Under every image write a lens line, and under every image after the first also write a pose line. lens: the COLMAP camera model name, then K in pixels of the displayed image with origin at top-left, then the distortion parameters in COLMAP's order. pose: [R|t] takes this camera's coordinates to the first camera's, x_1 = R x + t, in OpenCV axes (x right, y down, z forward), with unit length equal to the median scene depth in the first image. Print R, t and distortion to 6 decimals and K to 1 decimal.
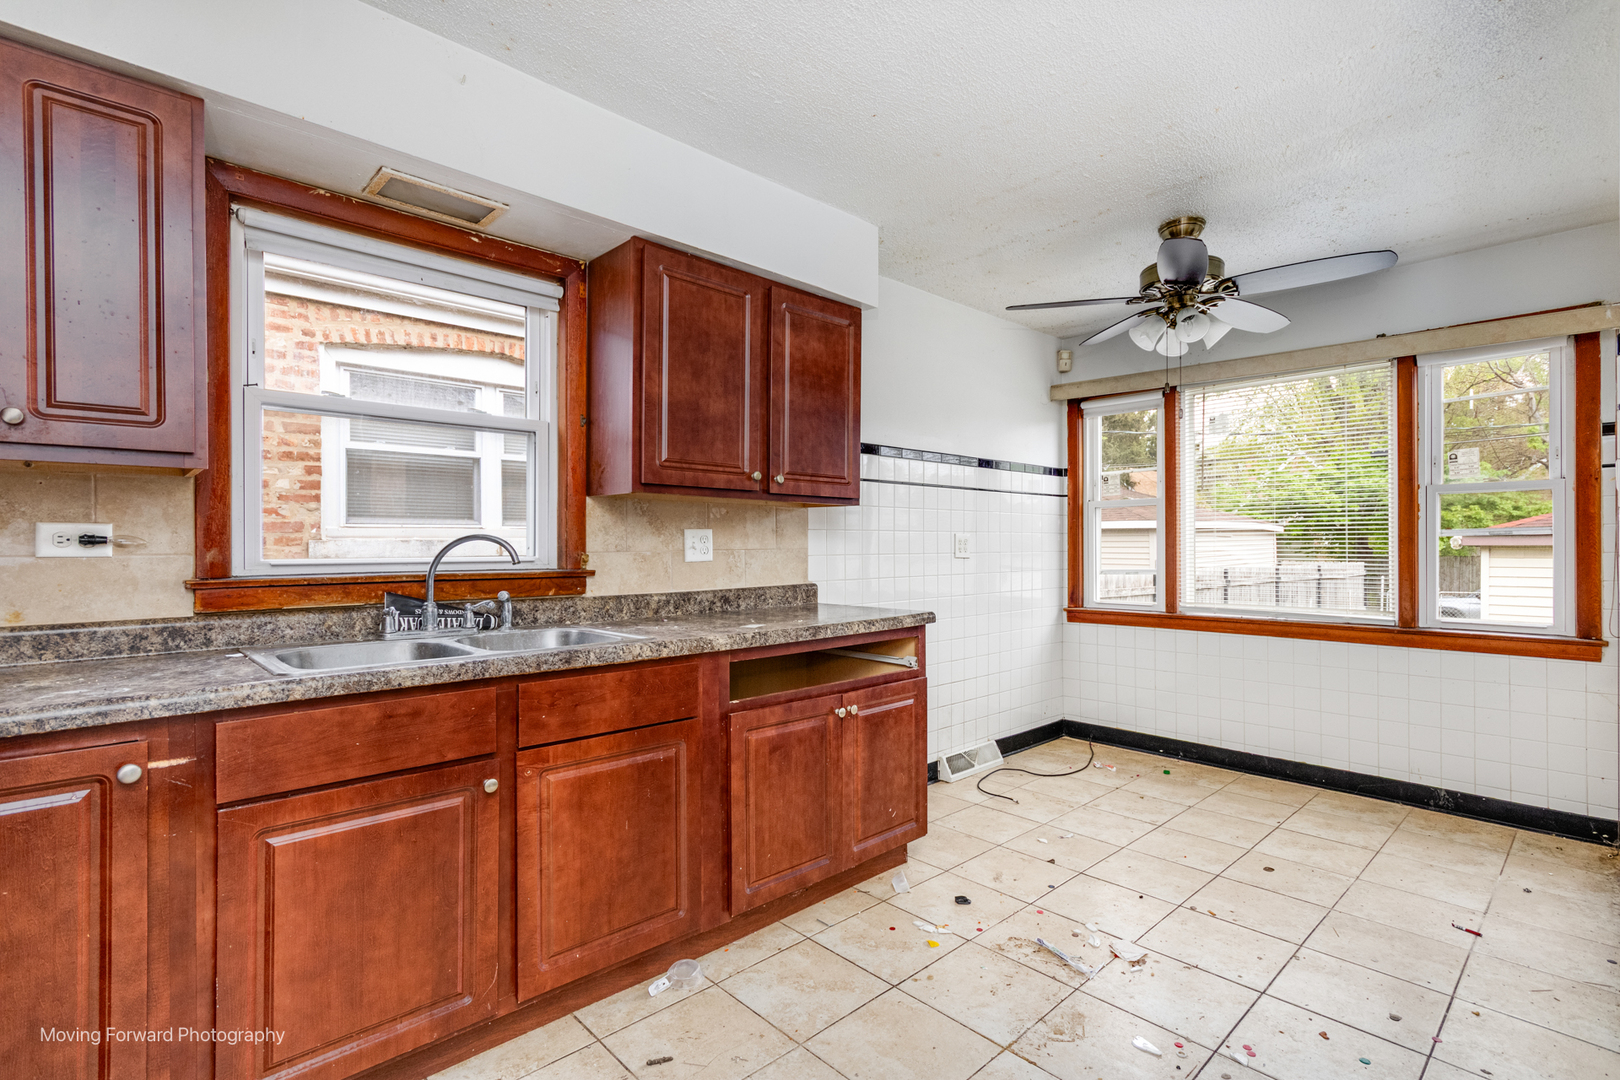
lens RADIAL K [[751.2, 0, 811.9], [0, 751.2, 546.4], [0, 0, 1]] dist [0.003486, 0.002342]
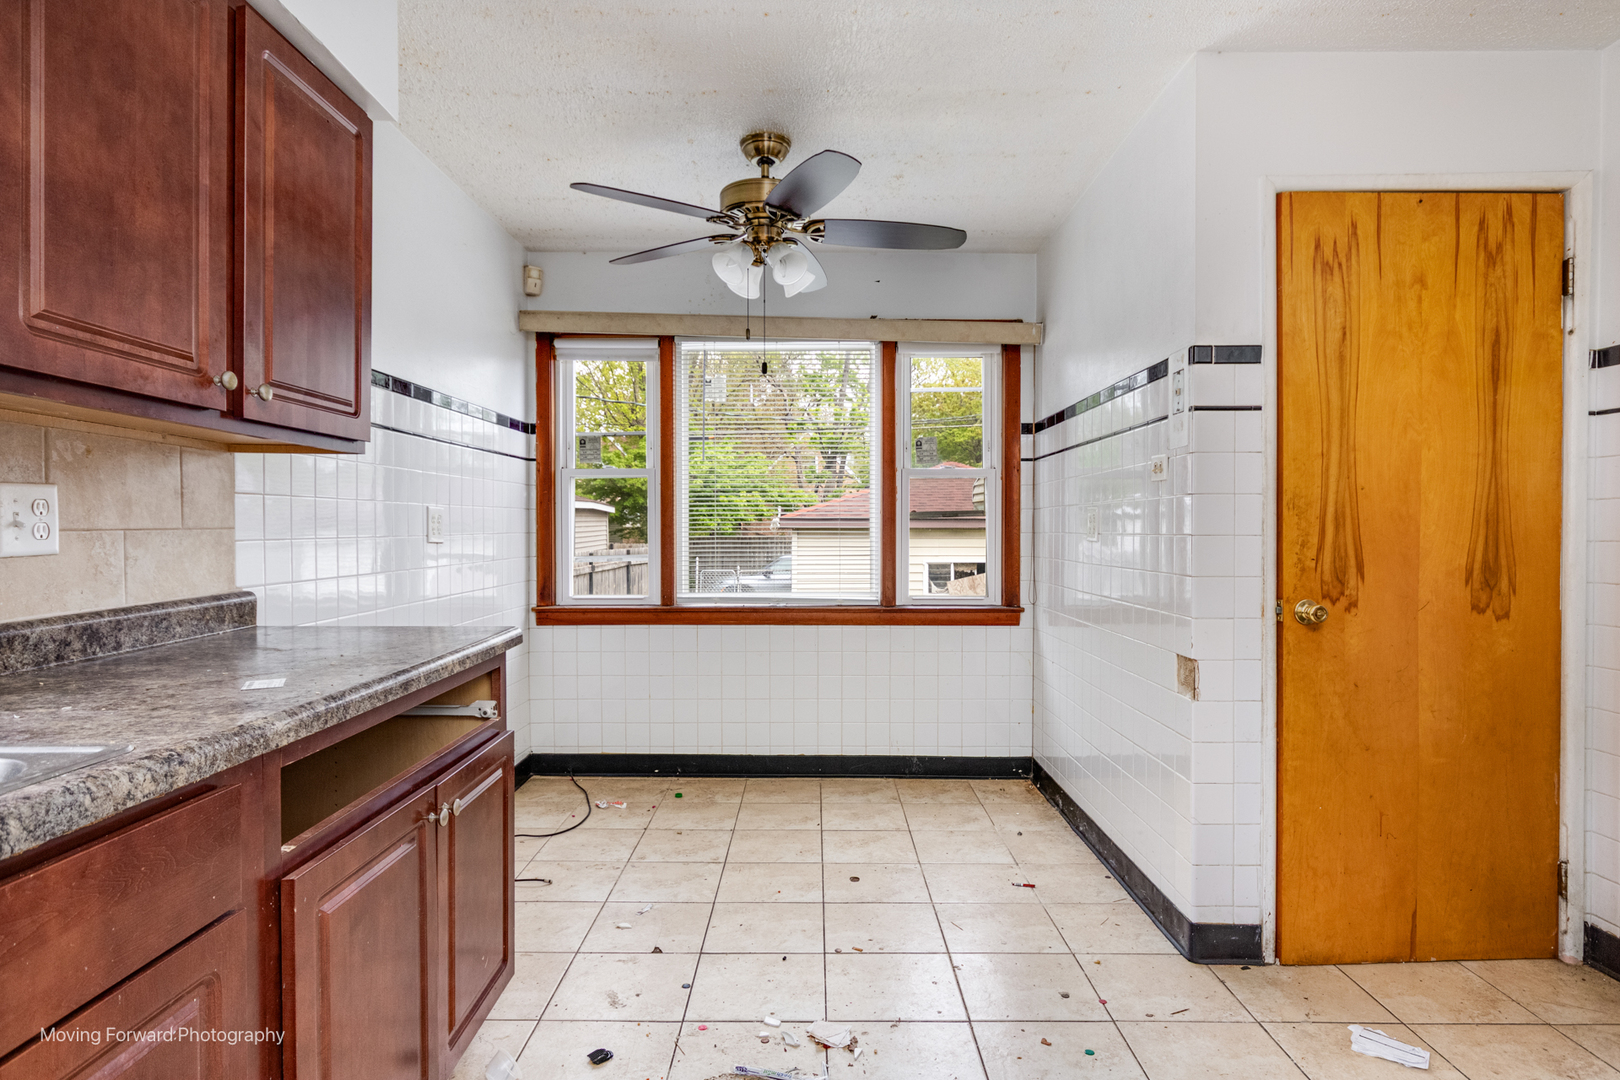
lens RADIAL K [[903.5, 0, 805.0], [0, 903.5, 542.4], [0, 0, 1]] dist [0.002573, -0.000379]
pose [[0.689918, -0.009154, 0.723829, -0.213818], [-0.002410, 0.999885, 0.014942, 0.002909], [-0.723883, -0.012053, 0.689817, 0.274910]]
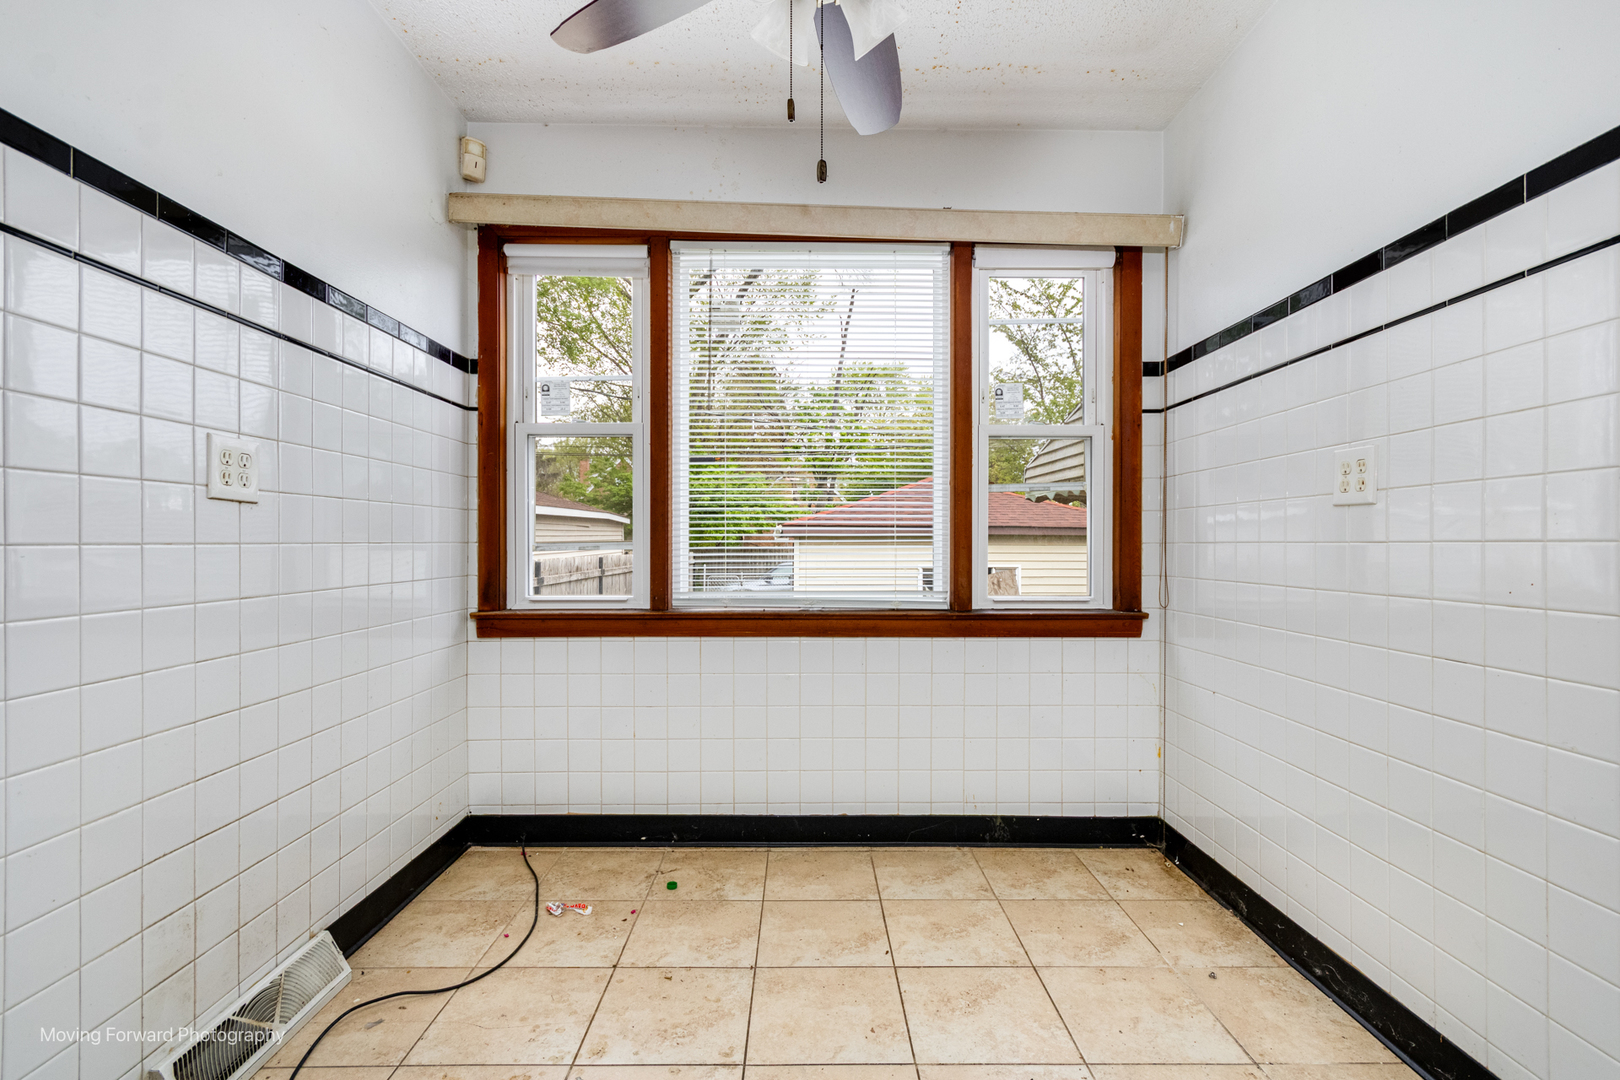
lens RADIAL K [[751.2, 0, 812.9], [0, 751.2, 548.4], [0, 0, 1]] dist [0.003486, 0.002342]
pose [[0.672762, -0.001809, 0.739856, 0.156099], [-0.004325, 0.999970, 0.006378, 0.048393], [-0.739846, -0.007491, 0.672735, 0.713640]]
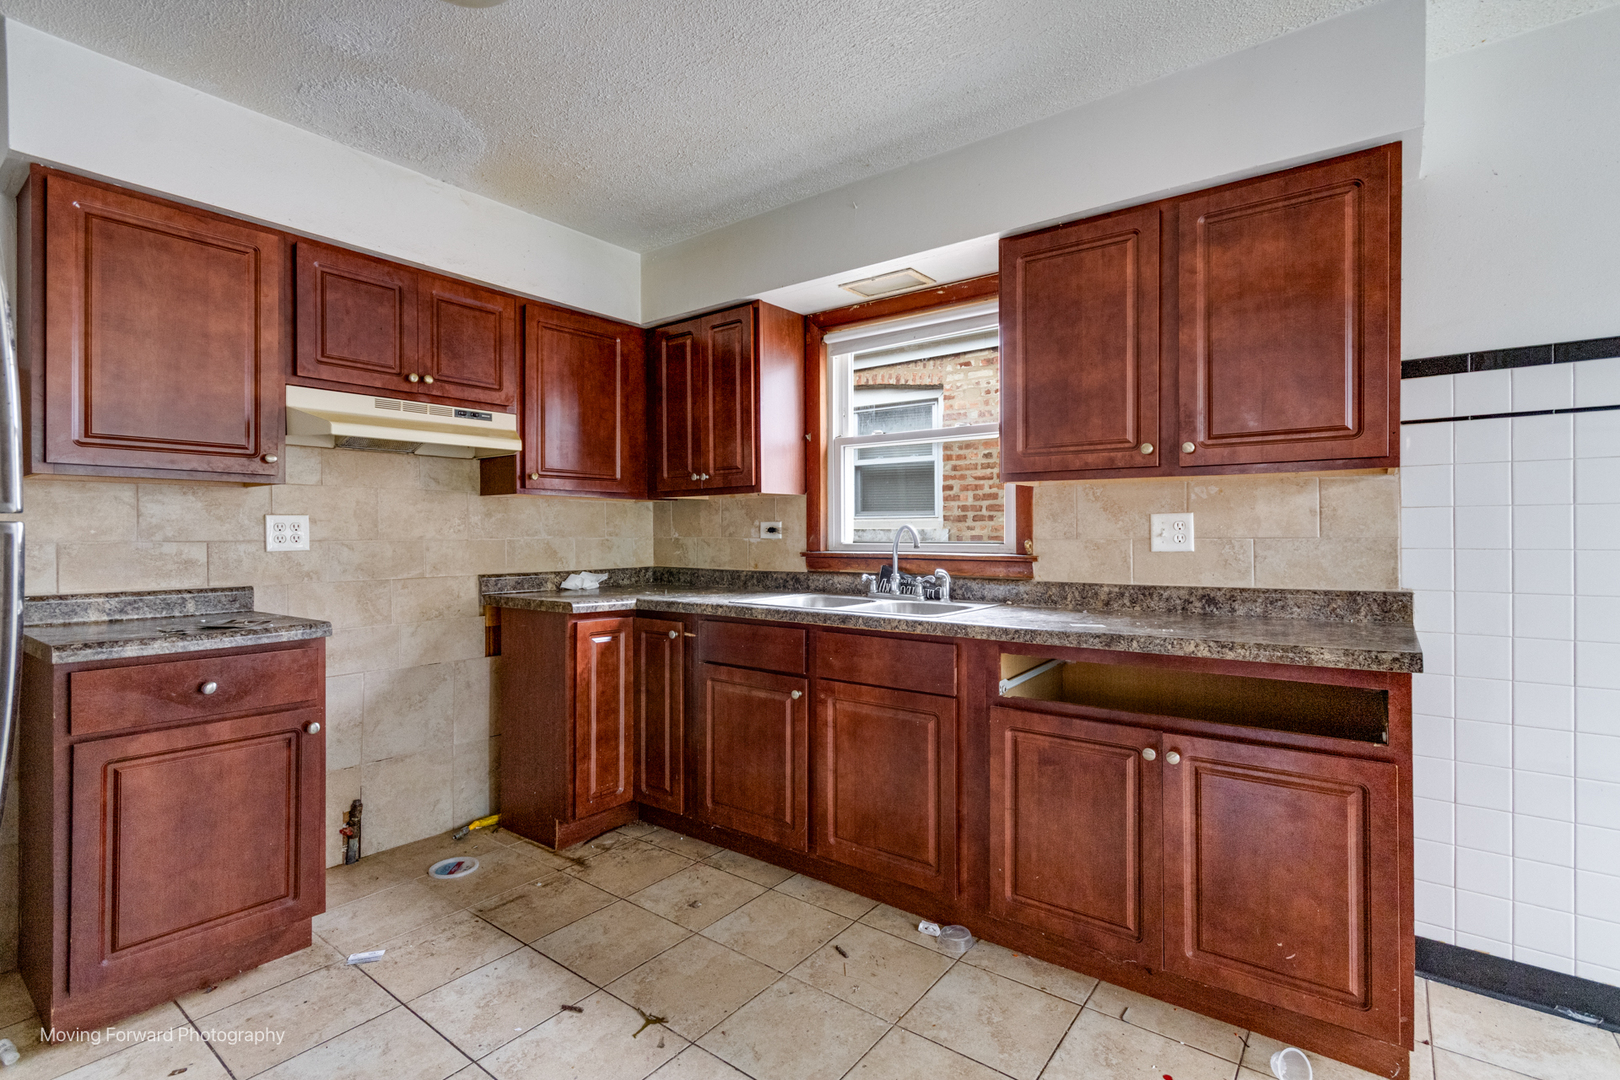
lens RADIAL K [[751.2, 0, 815.5], [0, 751.2, 528.2], [0, 0, 1]] dist [0.003486, 0.002342]
pose [[0.173235, -0.001219, -0.984880, 0.592939], [0.004575, 0.999989, -0.000433, -0.007031], [0.984870, -0.004431, 0.173239, 0.439317]]
